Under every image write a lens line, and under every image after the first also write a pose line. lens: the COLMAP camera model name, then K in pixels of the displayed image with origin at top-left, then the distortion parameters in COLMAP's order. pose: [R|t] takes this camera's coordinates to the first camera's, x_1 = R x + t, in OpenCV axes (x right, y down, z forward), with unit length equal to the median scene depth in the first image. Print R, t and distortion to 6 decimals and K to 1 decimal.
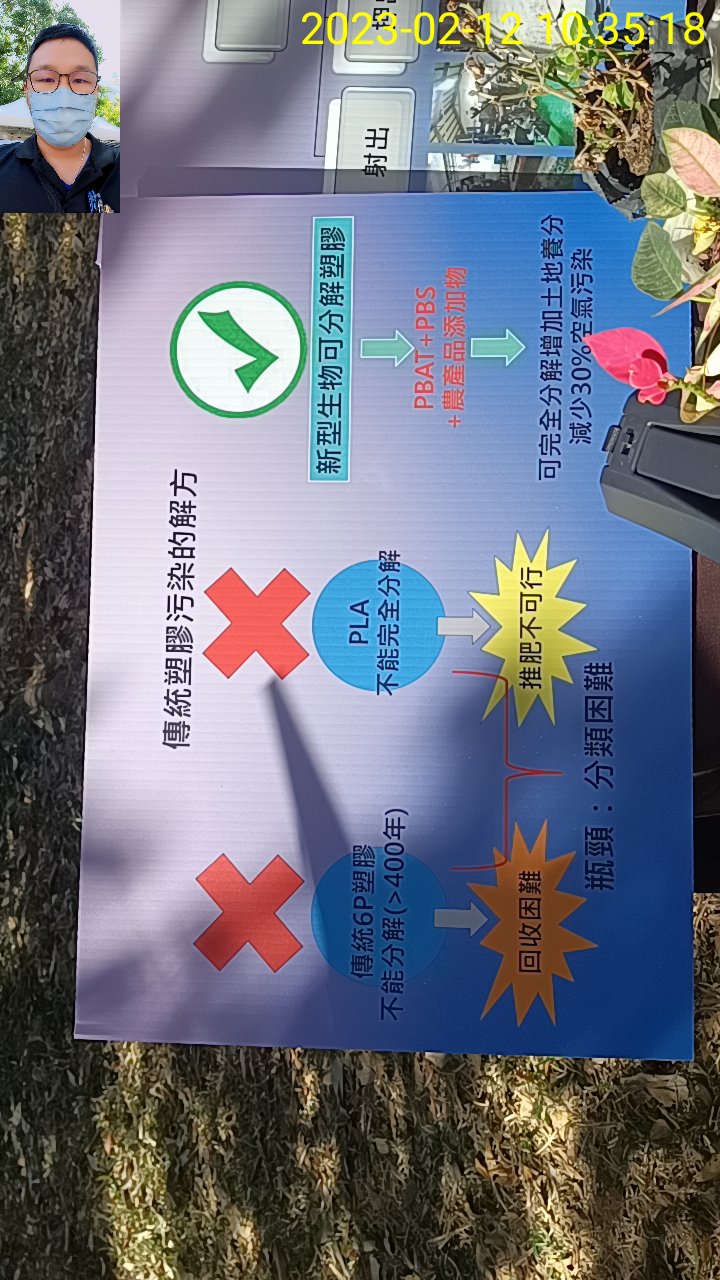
lens RADIAL K [[975.6, 0, 361.5], [0, 975.6, 640.8], [0, 0, 1]] dist [-0.012494, -0.013697]
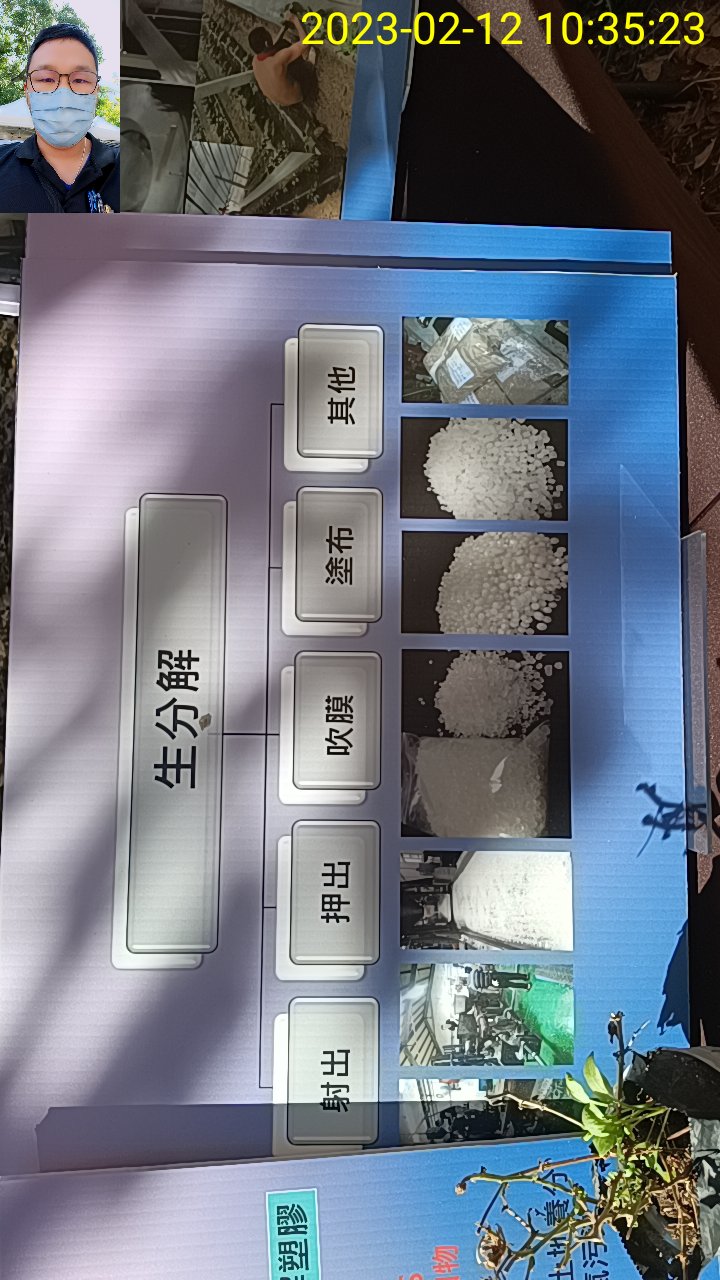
lens RADIAL K [[975.6, 0, 359.5], [0, 975.6, 639.0], [0, 0, 1]] dist [-0.012494, -0.013697]
pose [[0.990354, -0.054128, 0.127551, -0.049993], [0.062233, 0.996230, -0.060431, -0.830732], [-0.123799, 0.067786, 0.989989, 0.160788]]
